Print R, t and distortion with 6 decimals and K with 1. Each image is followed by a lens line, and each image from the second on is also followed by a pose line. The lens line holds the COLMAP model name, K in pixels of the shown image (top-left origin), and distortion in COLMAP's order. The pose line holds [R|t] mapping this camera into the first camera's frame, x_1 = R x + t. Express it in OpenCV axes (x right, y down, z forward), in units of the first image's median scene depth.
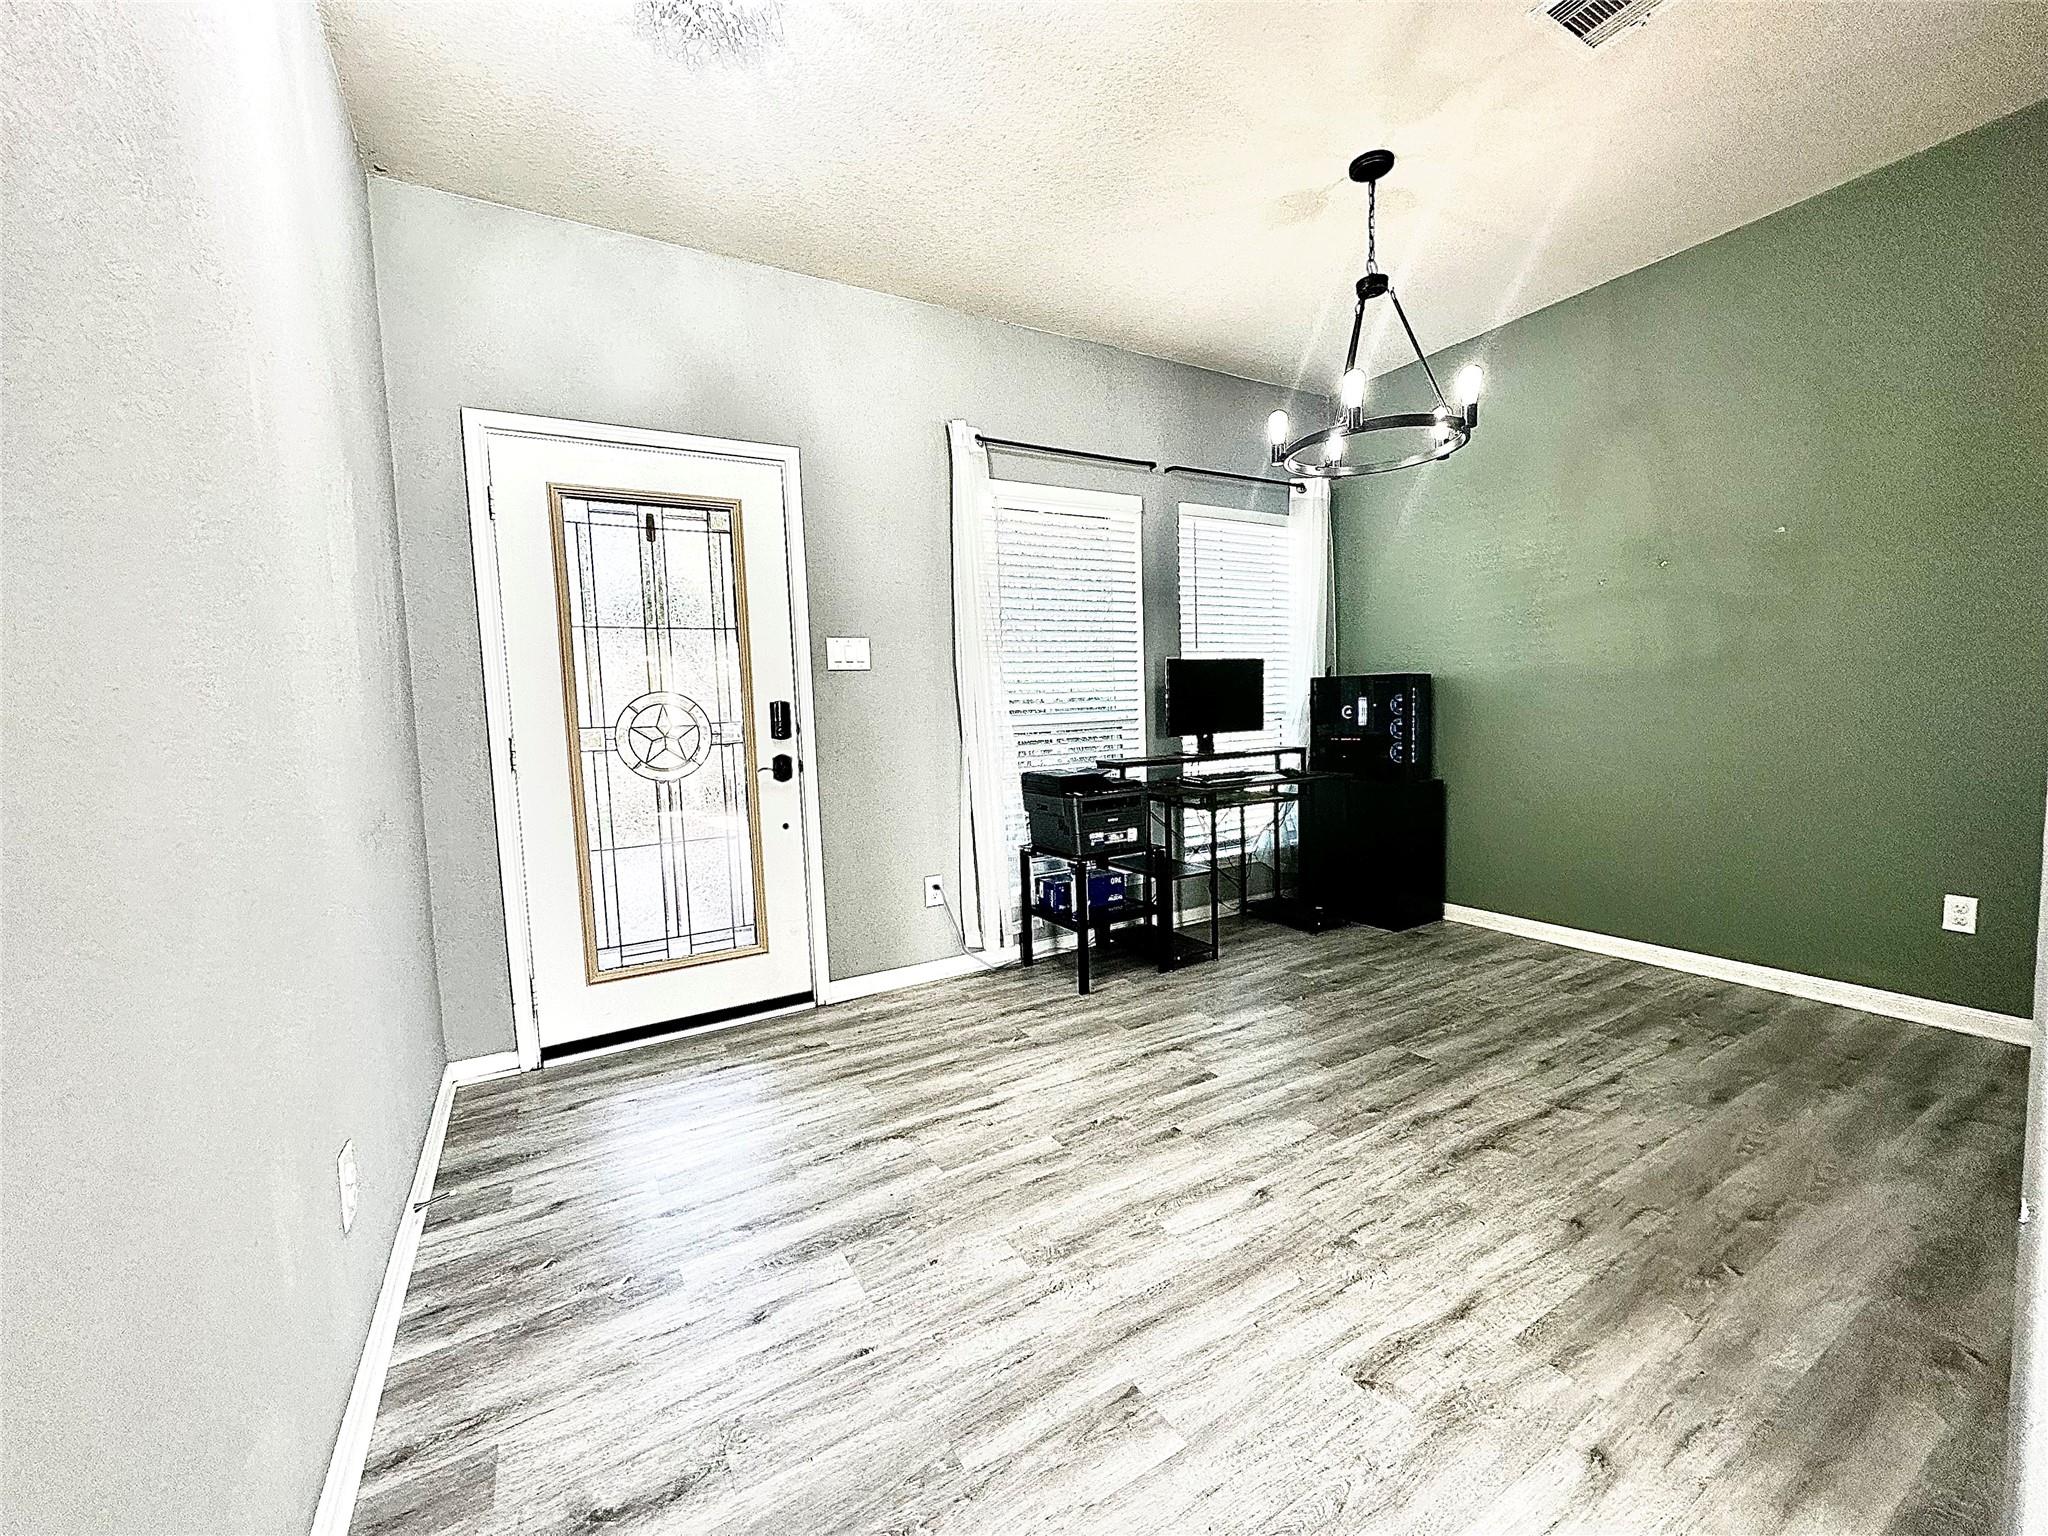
lens RADIAL K [[818.9, 0, 1024.0], [0, 818.9, 768.0], [0, 0, 1]] dist [-0.002043, -0.000701]
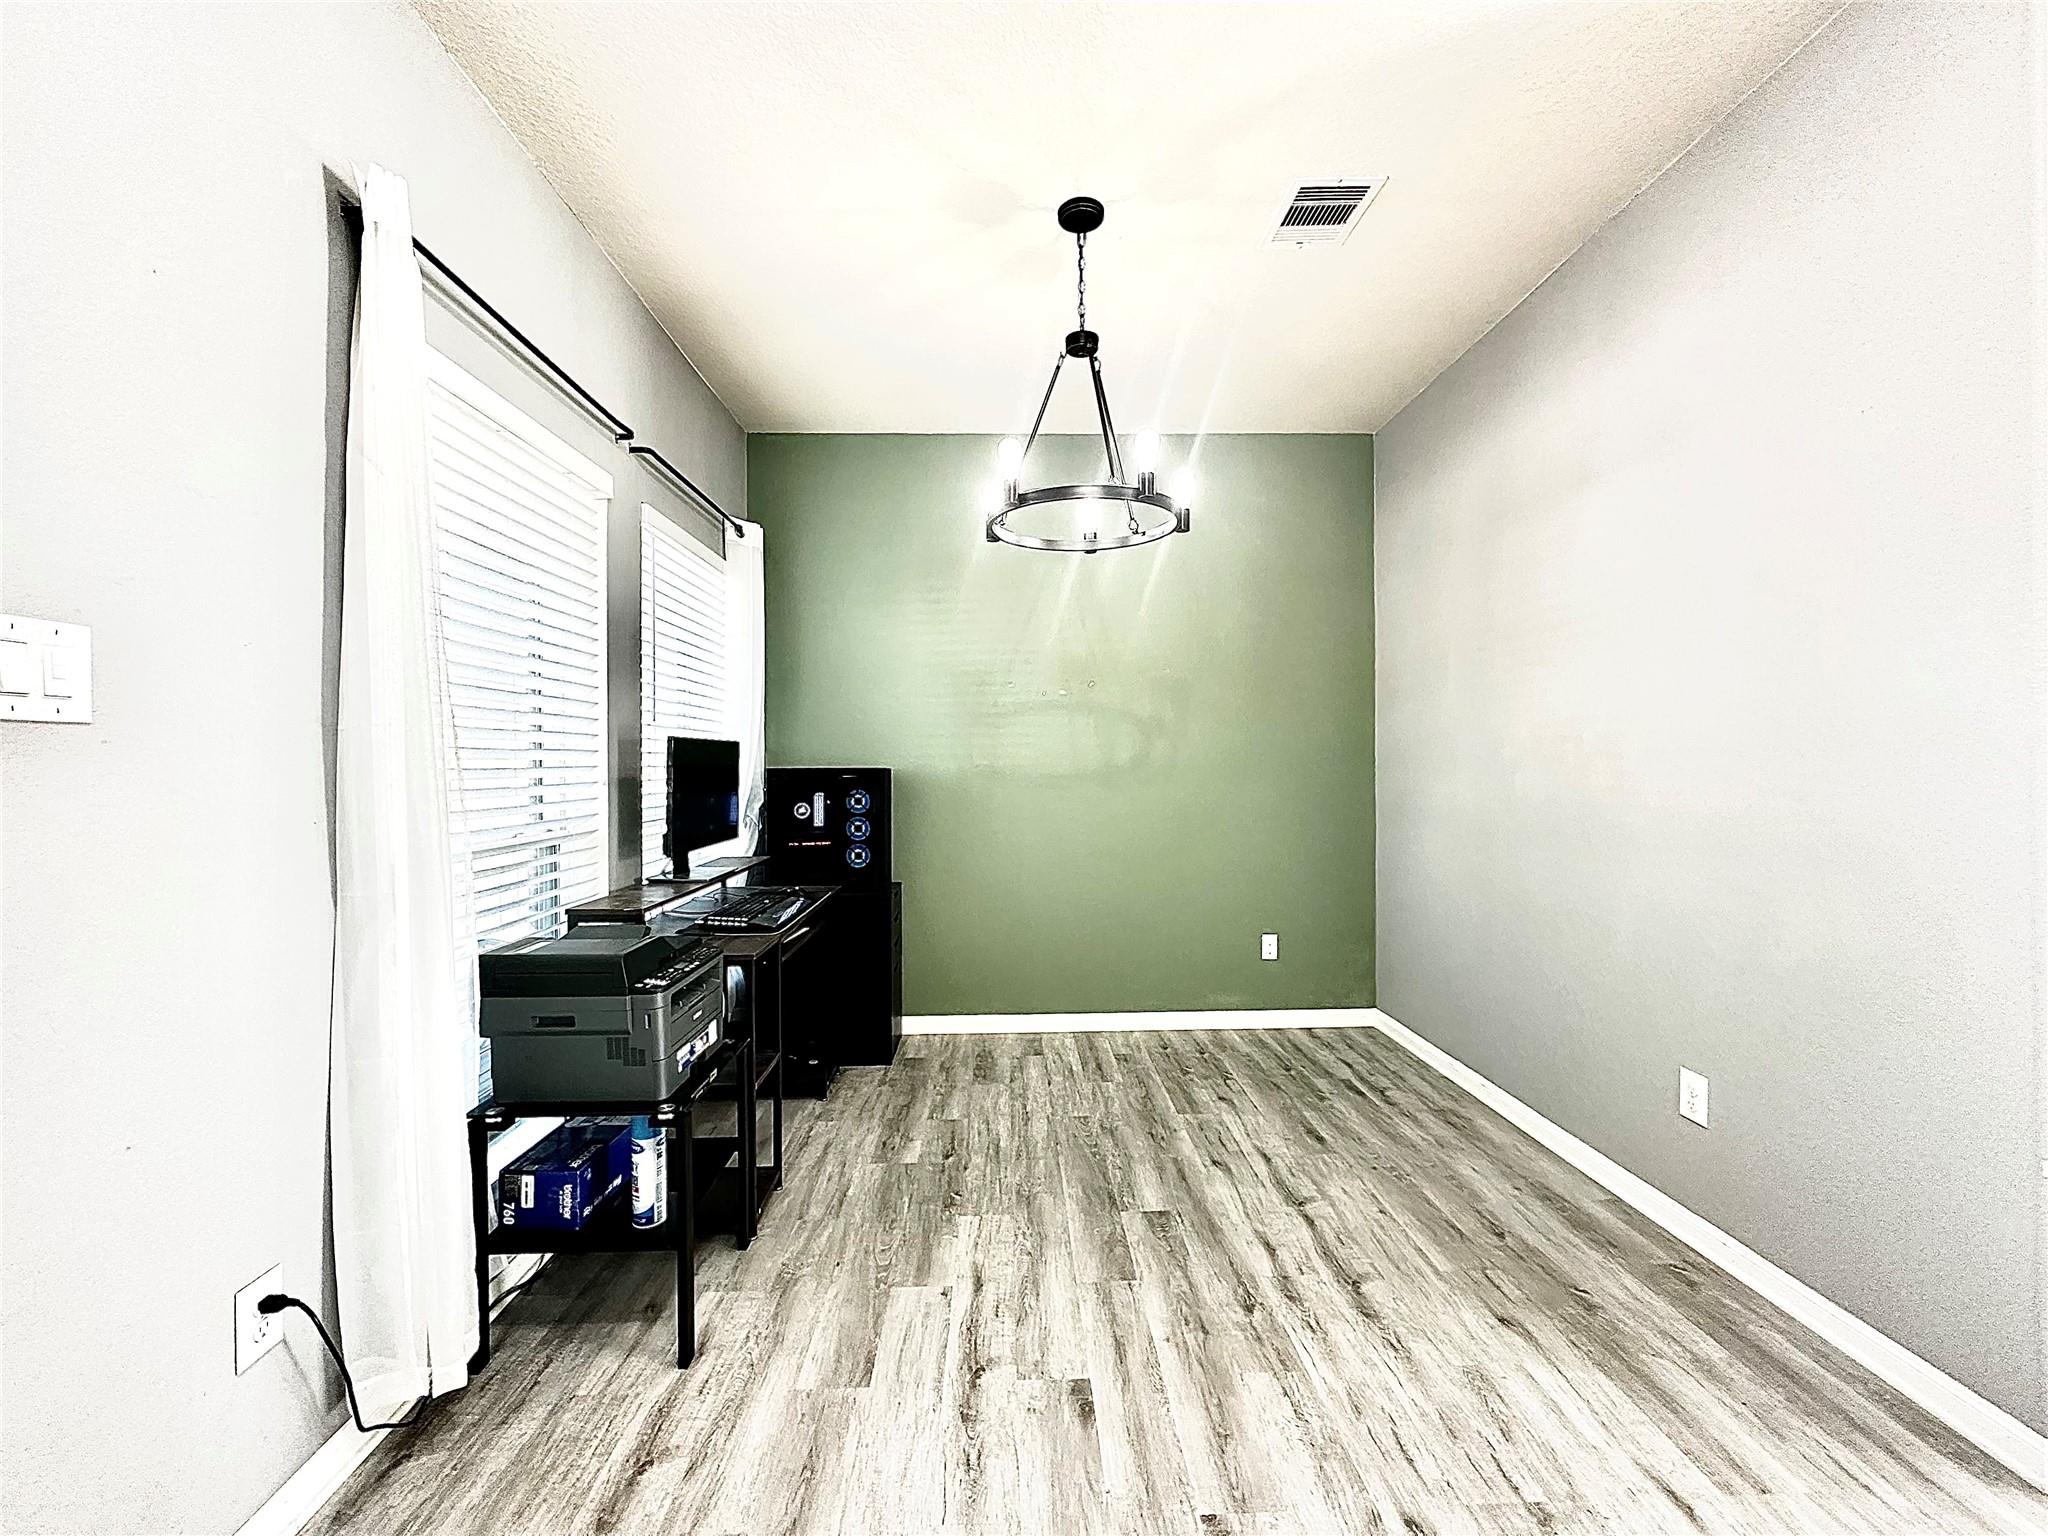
lens RADIAL K [[817.7, 0, 1024.0], [0, 817.7, 768.0], [0, 0, 1]] dist [-0.001933, -0.000022]
pose [[0.484606, 0.026454, 0.874332, -0.307134], [0.058747, 0.996302, -0.062705, -0.064095], [-0.872758, 0.081752, 0.481260, 0.553814]]
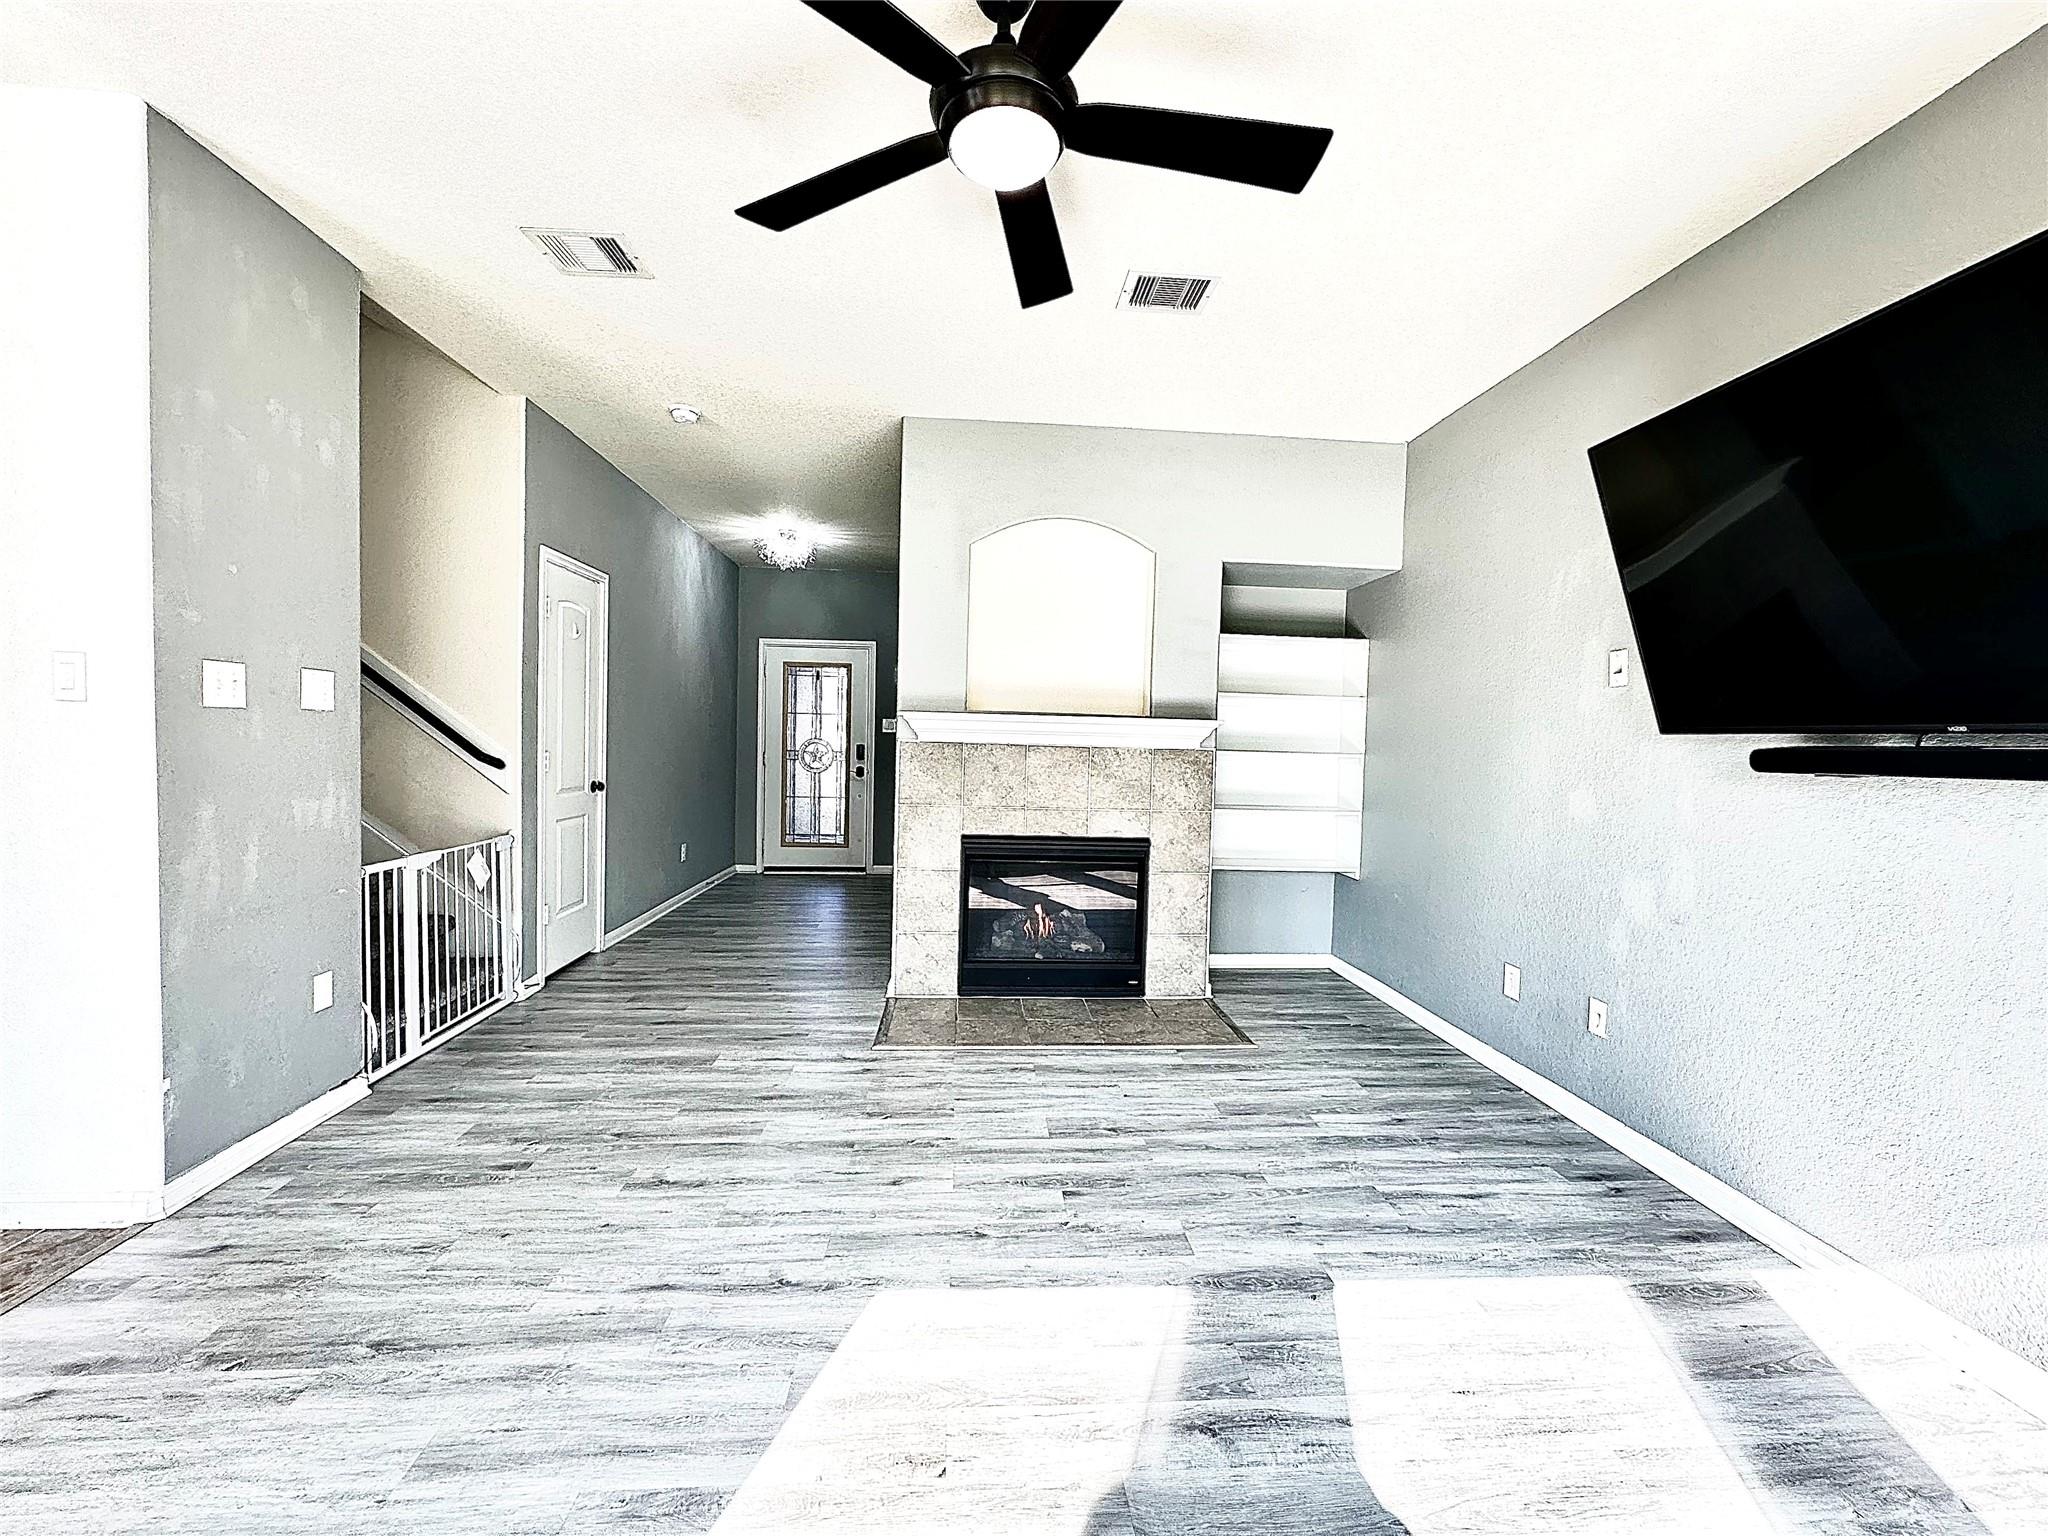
lens RADIAL K [[817.7, 0, 1024.0], [0, 817.7, 768.0], [0, 0, 1]] dist [-0.001933, -0.000022]
pose [[0.896512, 0.076455, -0.436371, 1.200481], [-0.092851, 0.995546, -0.016332, -0.017556], [0.433179, 0.055159, 0.899618, -0.971632]]
